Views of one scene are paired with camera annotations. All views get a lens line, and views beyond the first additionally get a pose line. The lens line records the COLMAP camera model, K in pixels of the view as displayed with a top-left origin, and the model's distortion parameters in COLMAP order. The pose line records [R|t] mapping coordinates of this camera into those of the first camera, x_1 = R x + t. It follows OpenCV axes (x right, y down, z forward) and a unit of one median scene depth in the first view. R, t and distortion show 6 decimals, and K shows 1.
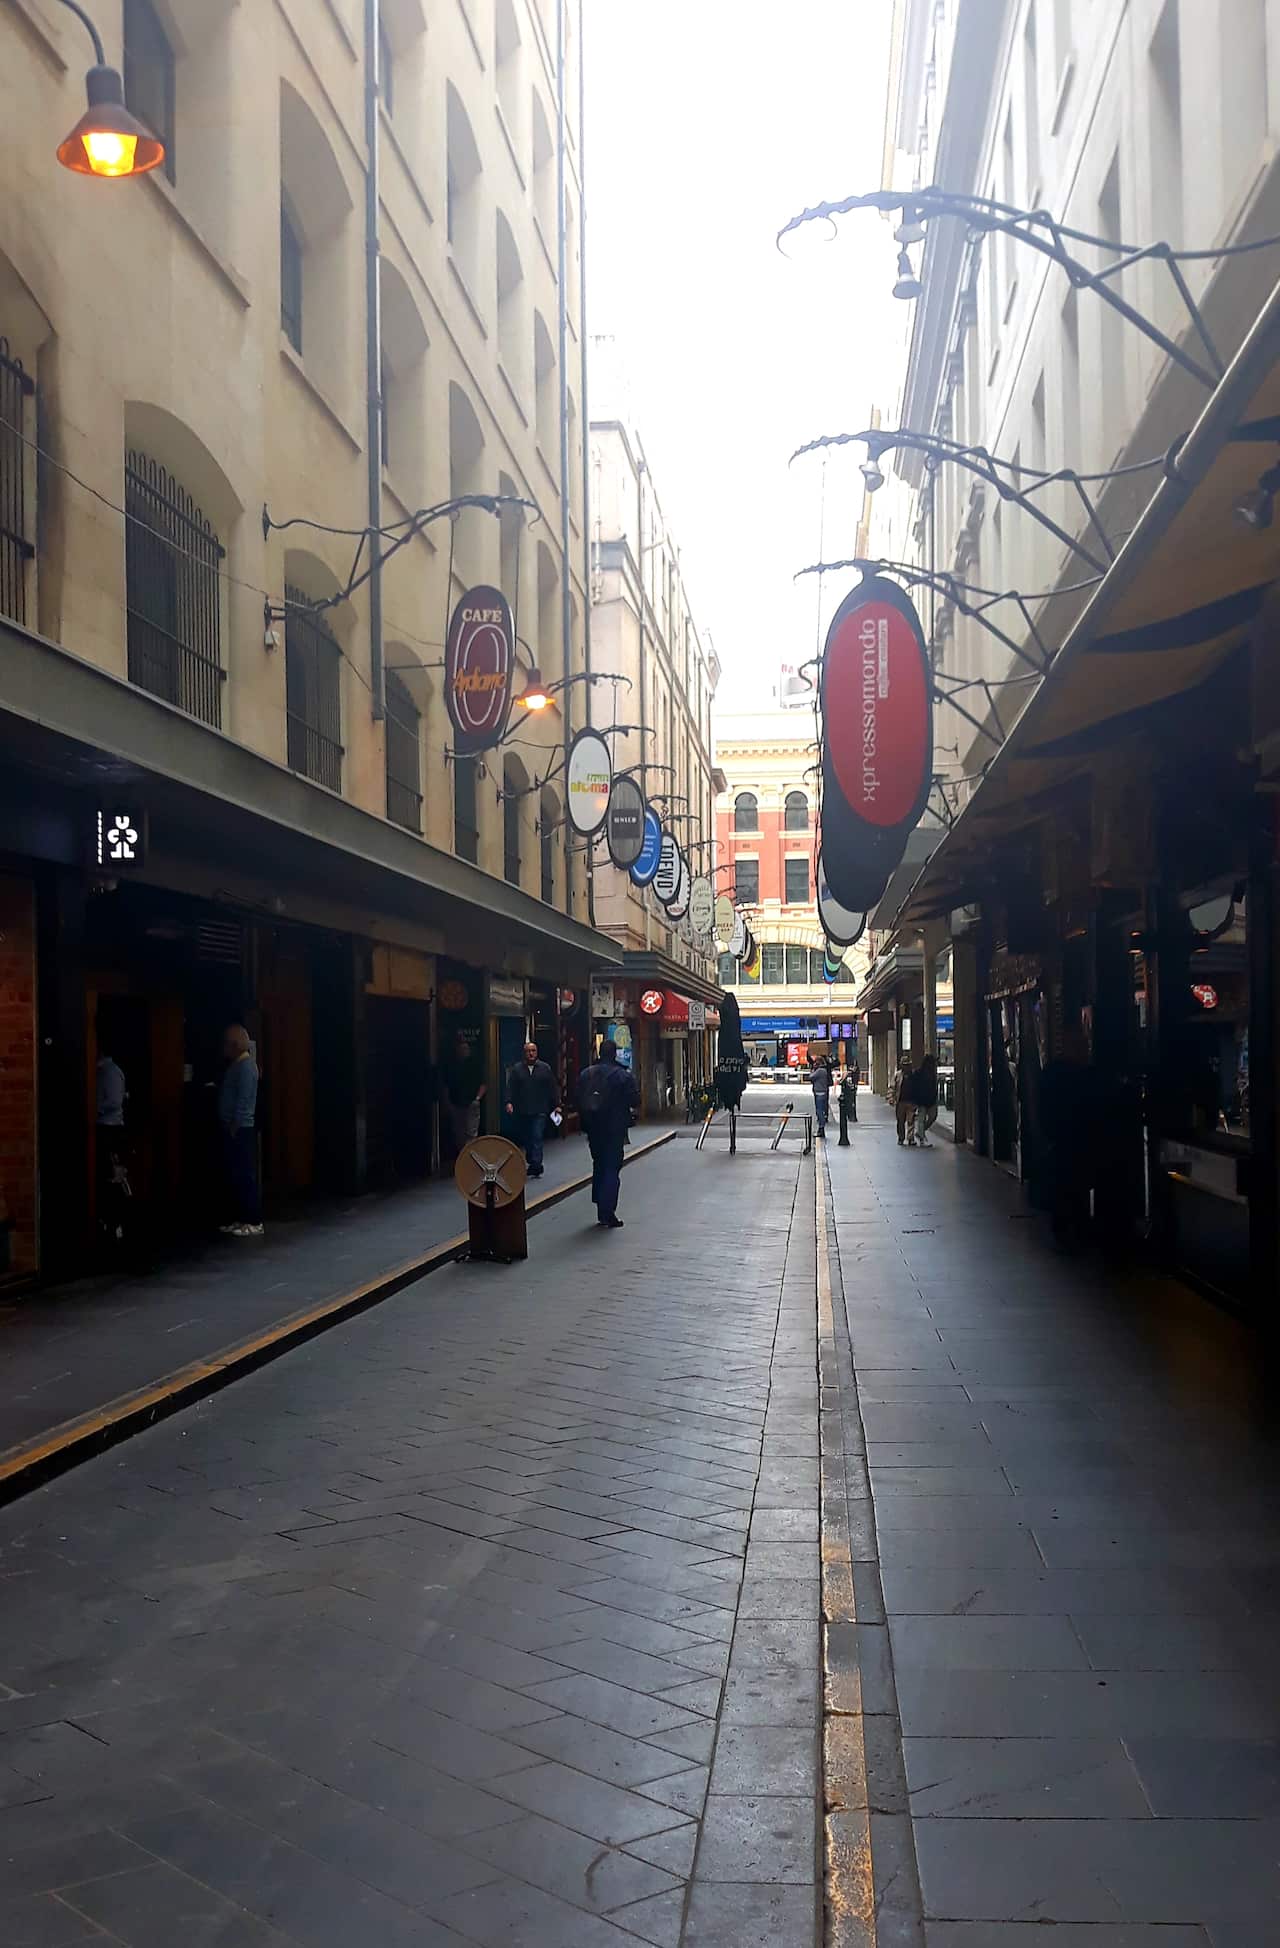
lens RADIAL K [[2580.7, 0, 638.4], [0, 2580.7, 972.4], [0, 0, 1]] dist [-0.066476, 0.000000]
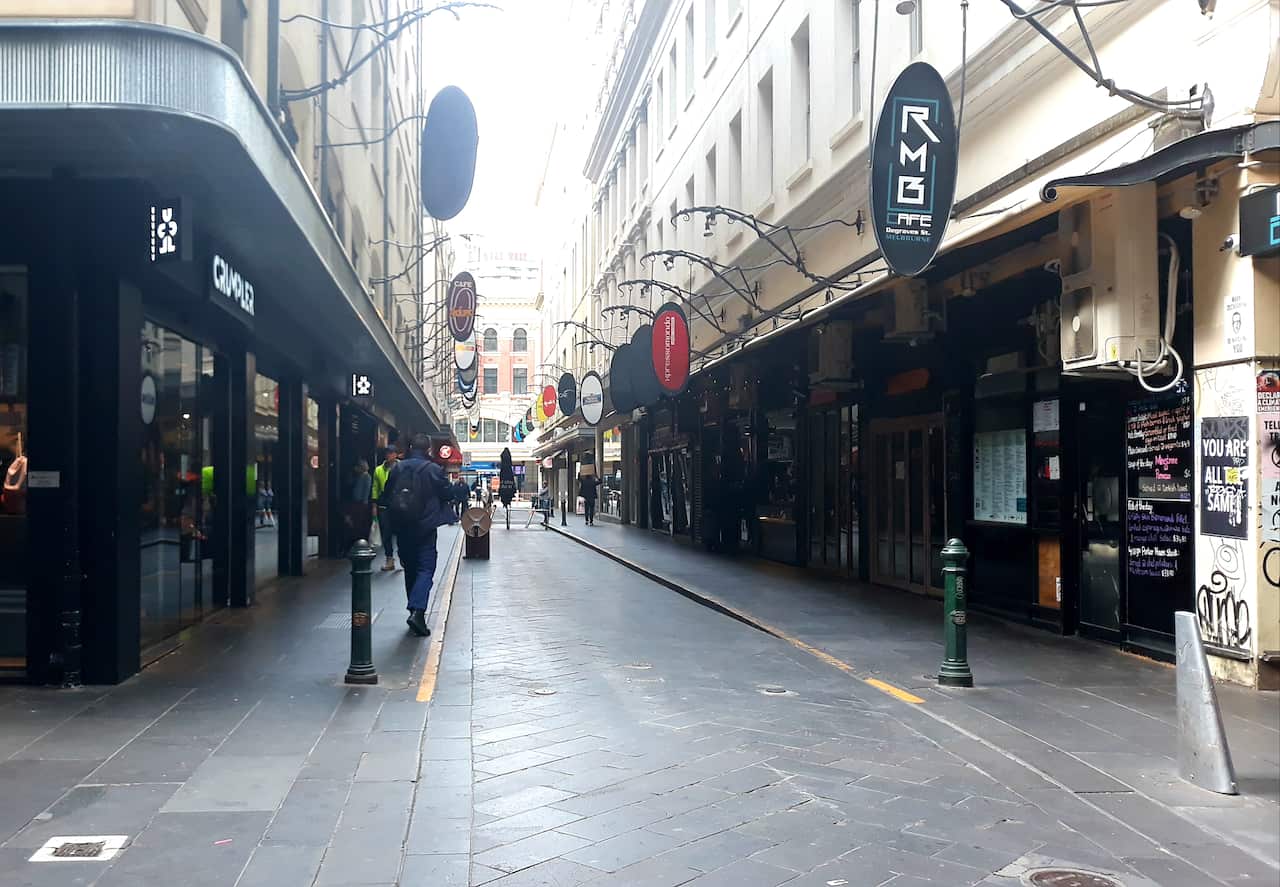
lens RADIAL K [[1716.1, 0, 640.2], [0, 1716.1, 445.2], [0, 0, 1]] dist [0.008134, 0.000000]
pose [[0.984153, 0.009193, 0.177080, -0.190372], [-0.010348, 0.999931, 0.005599, -0.004329], [-0.177017, -0.007342, 0.984180, -0.594061]]
